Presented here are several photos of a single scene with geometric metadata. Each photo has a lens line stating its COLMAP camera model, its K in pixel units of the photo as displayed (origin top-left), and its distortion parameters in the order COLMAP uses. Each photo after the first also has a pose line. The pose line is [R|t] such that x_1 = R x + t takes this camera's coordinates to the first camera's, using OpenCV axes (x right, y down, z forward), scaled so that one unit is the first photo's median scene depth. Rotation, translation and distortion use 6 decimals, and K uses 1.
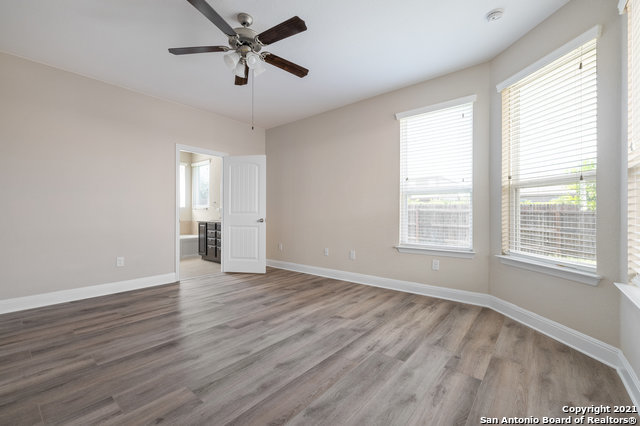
lens RADIAL K [[269.6, 0, 319.9], [0, 269.6, 214.1], [0, 0, 1]] dist [-0.000209, 0.000059]
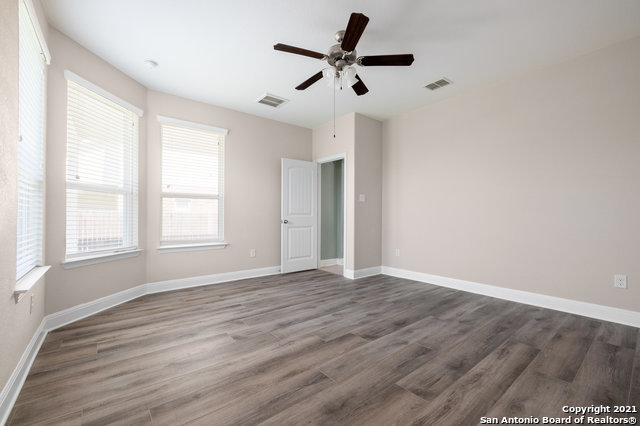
lens RADIAL K [[269.6, 0, 320.9], [0, 269.6, 213.4], [0, 0, 1]] dist [-0.000209, 0.000059]
pose [[-0.979348, -0.002687, 0.202162, -0.428483], [-0.003873, 0.999978, -0.005471, -0.004020], [-0.202143, -0.006141, -0.979337, 2.129863]]
